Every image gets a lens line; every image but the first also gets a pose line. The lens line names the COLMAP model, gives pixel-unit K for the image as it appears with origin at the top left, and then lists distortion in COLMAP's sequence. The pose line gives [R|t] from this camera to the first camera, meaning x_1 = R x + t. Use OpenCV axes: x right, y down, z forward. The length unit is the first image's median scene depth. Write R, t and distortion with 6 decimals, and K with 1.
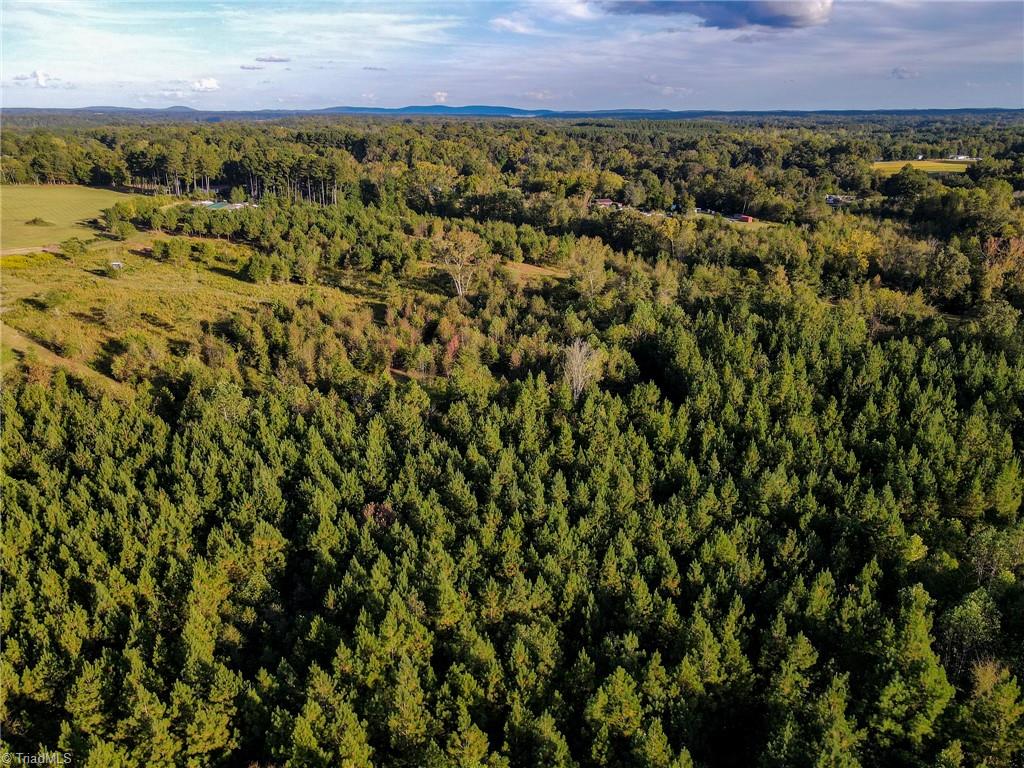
lens RADIAL K [[753.9, 0, 511.0], [0, 753.9, 380.7], [0, 0, 1]] dist [-0.005392, 0.023827]
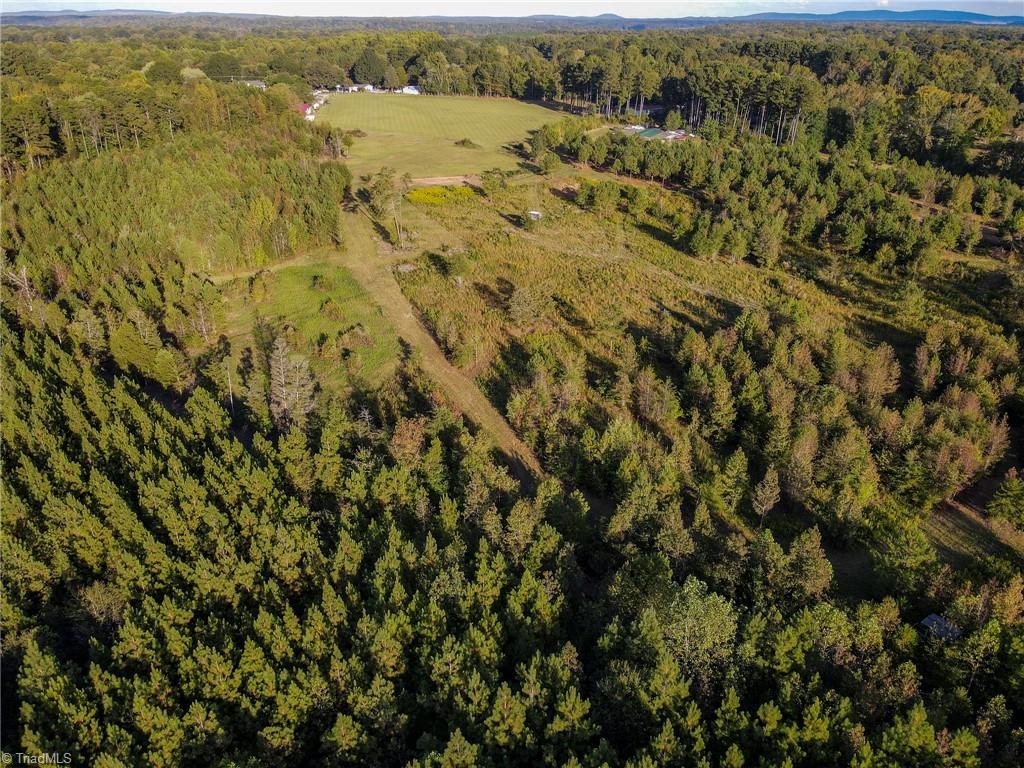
lens RADIAL K [[753.9, 0, 513.0], [0, 753.9, 388.6], [0, 0, 1]] dist [-0.005392, 0.023827]
pose [[0.874057, 0.213014, -0.436635, -0.118515], [-0.162345, 0.975151, 0.150748, -0.069812], [0.457897, -0.060877, 0.886919, 0.204868]]
